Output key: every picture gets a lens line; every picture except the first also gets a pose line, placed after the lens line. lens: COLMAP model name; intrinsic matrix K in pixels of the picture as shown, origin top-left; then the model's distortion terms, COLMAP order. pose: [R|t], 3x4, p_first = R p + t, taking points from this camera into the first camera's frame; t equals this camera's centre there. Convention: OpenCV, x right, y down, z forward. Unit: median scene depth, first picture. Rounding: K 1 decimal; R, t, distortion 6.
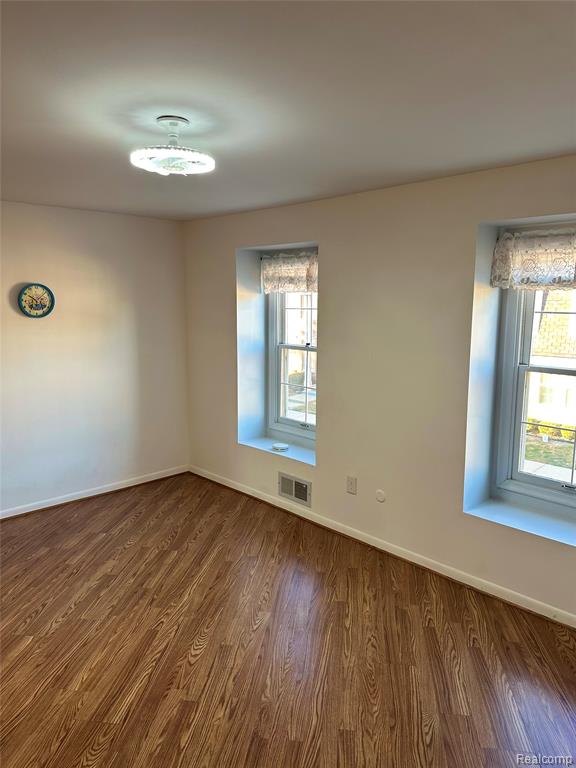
lens RADIAL K [[541.0, 0, 293.2], [0, 541.0, 391.2], [0, 0, 1]] dist [0.045880, -0.064944]
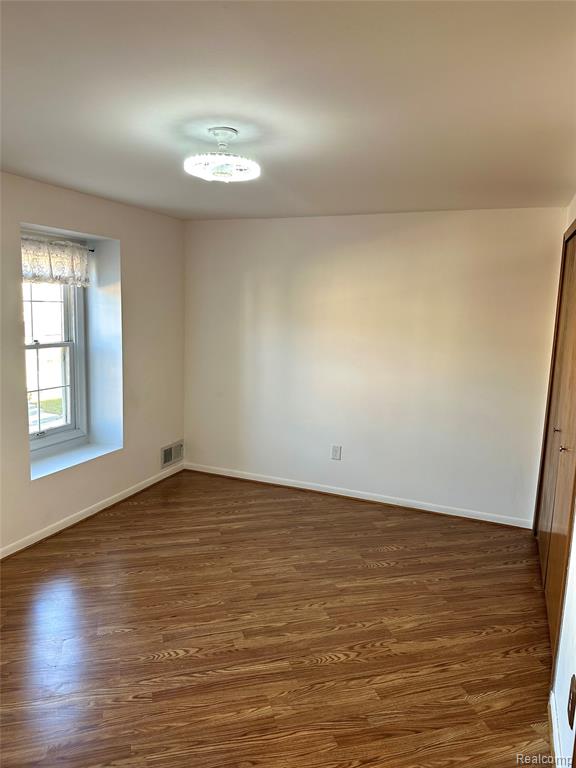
lens RADIAL K [[541.0, 0, 284.3], [0, 541.0, 382.4], [0, 0, 1]] dist [0.045880, -0.064944]
pose [[-0.400518, -0.151389, 0.903696, -1.019100], [0.114315, 0.970295, 0.213211, -0.176456], [-0.909130, 0.188701, -0.371314, 1.051161]]
